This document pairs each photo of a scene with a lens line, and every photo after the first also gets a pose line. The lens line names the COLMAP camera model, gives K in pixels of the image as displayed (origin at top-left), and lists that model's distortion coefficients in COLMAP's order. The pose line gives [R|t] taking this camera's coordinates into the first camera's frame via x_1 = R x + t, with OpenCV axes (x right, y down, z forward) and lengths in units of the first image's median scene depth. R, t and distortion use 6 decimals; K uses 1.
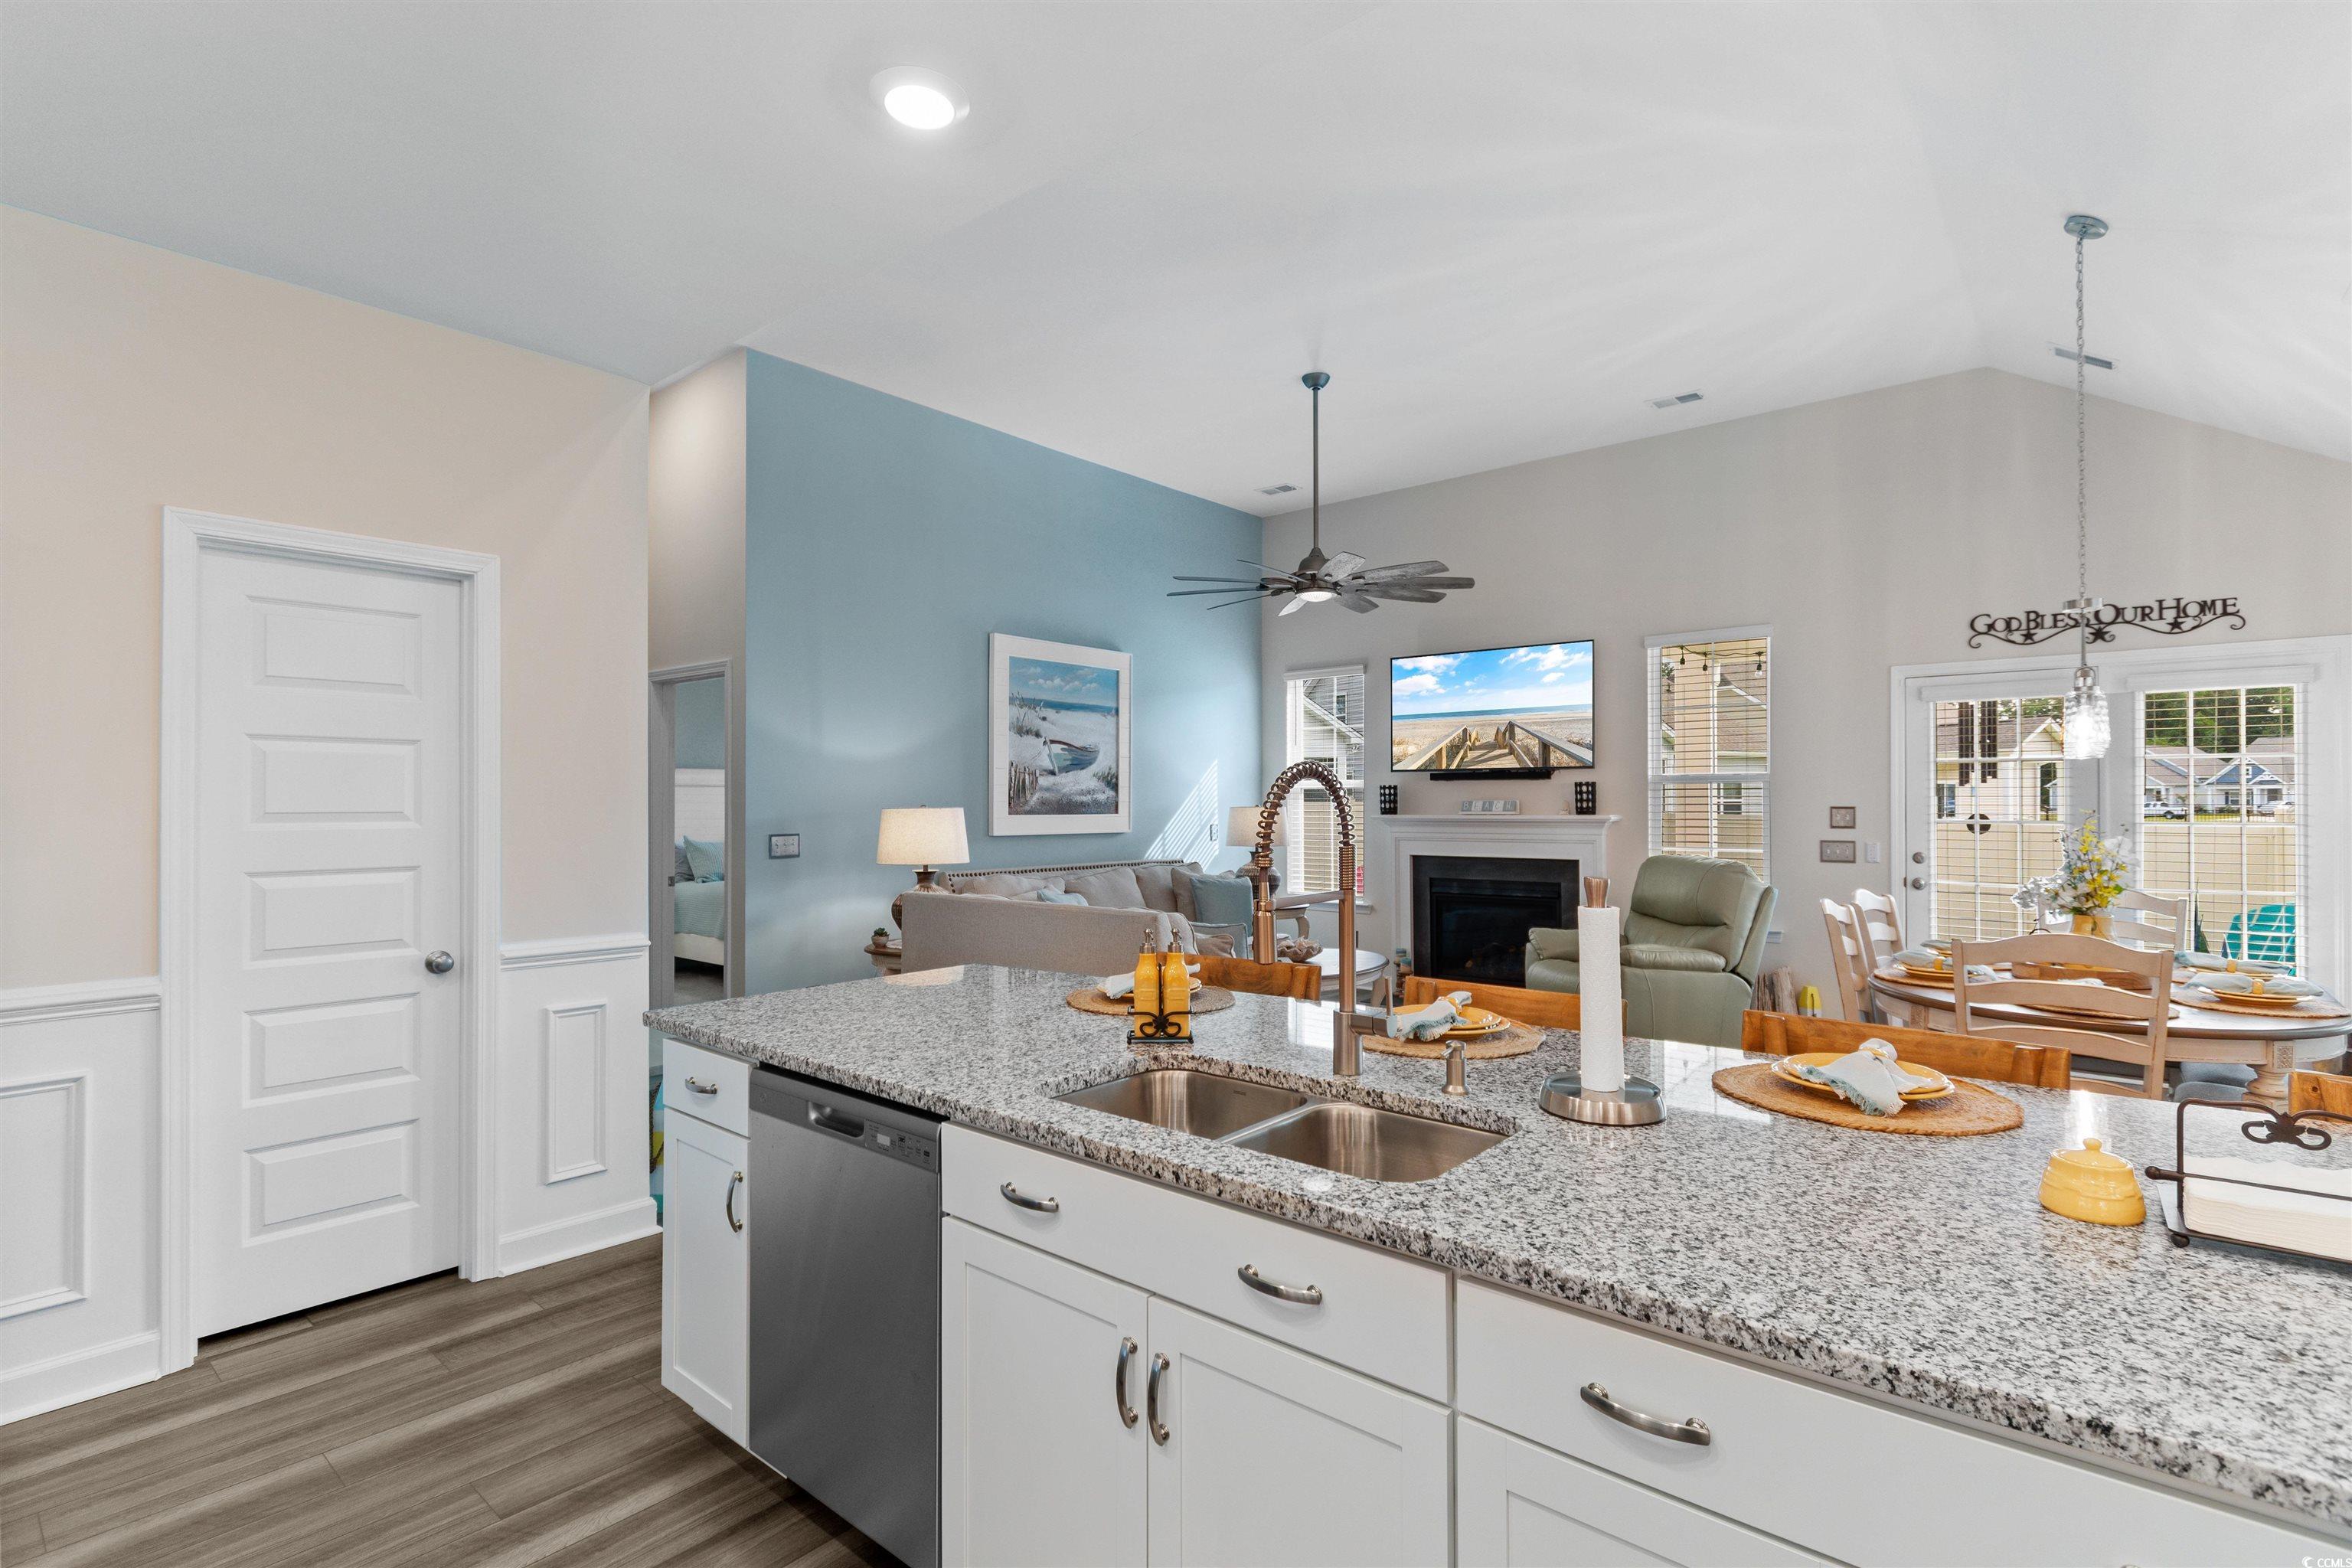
lens RADIAL K [[1093.7, 0, 1126.3], [0, 1093.7, 777.4], [0, 0, 1]] dist [-0.023108, -0.001218]
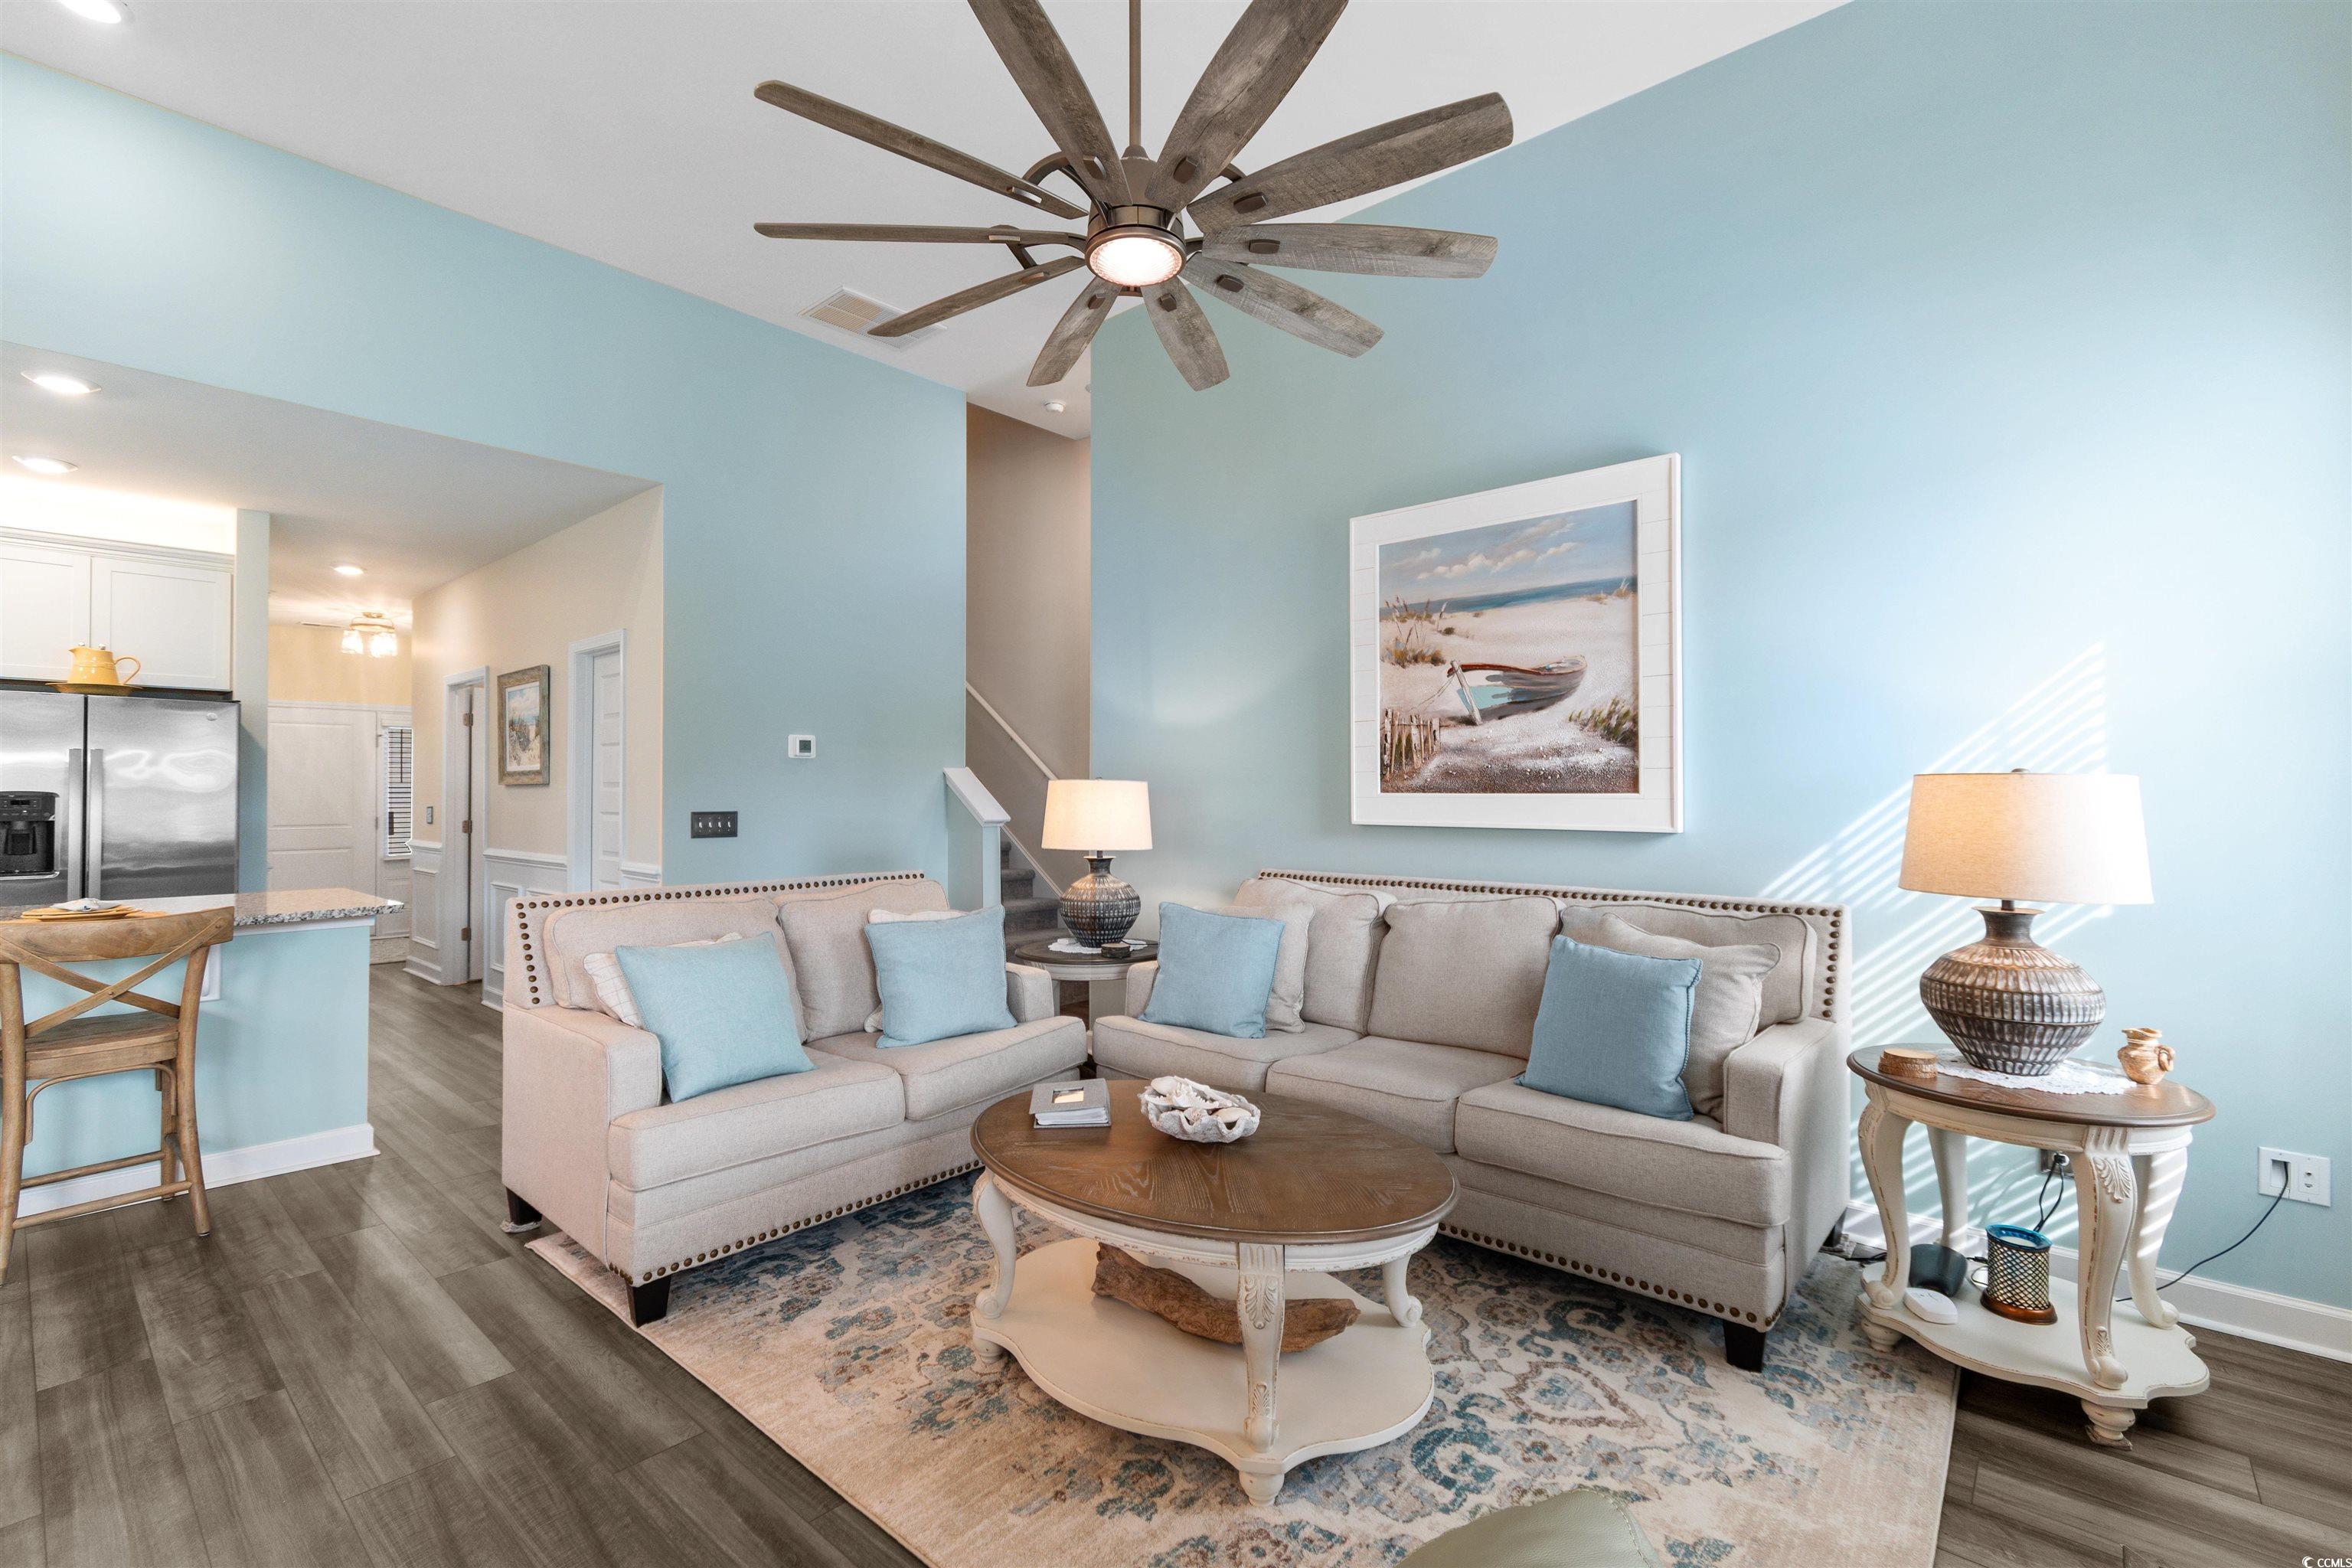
lens RADIAL K [[1044.3, 0, 1183.8], [0, 1044.3, 781.6], [0, 0, 1]] dist [0.001639, -0.001389]
pose [[0.033938, -0.009326, -0.999380, 0.495442], [0.020721, 0.999748, -0.008626, 0.030280], [0.999209, -0.020415, 0.034123, 0.853004]]
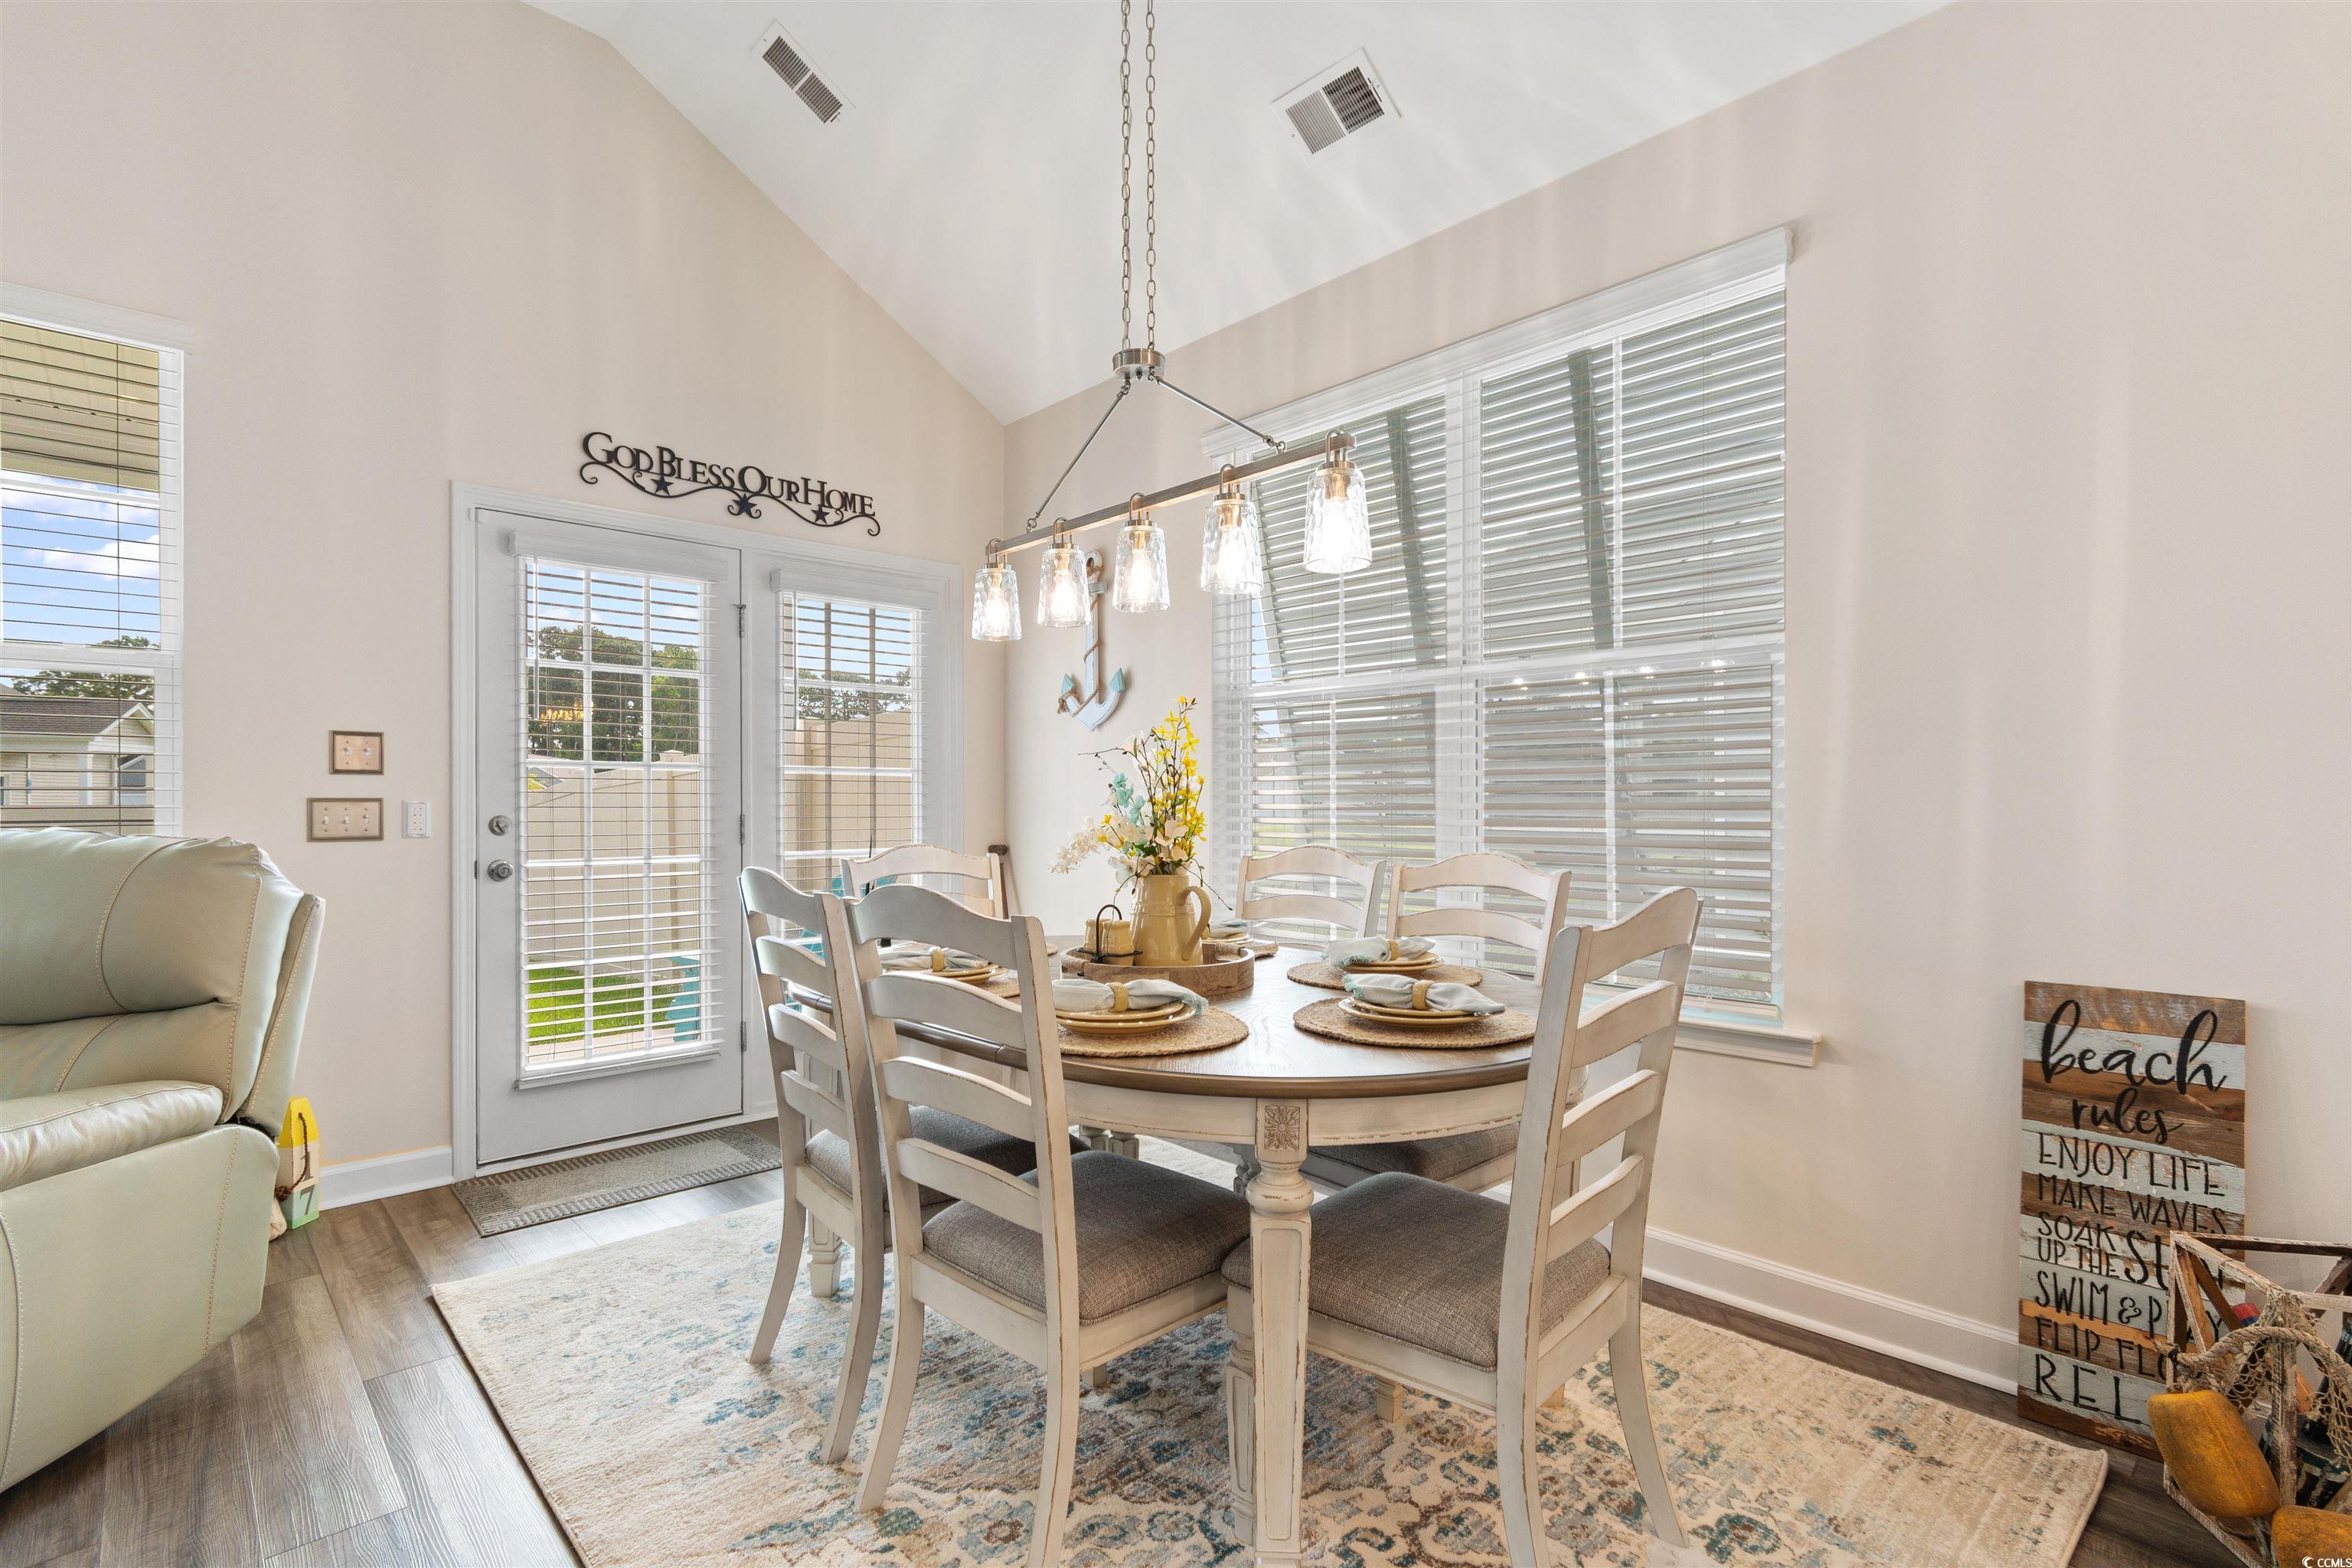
lens RADIAL K [[1115.0, 0, 1187.9], [0, 1115.0, 802.7], [0, 0, 1]] dist [0.014086, 0.000061]
pose [[0.085170, 0.001007, 0.996366, 0.145681], [-0.020432, 0.999791, 0.000736, 0.045923], [-0.996157, -0.020421, 0.085173, 0.495786]]
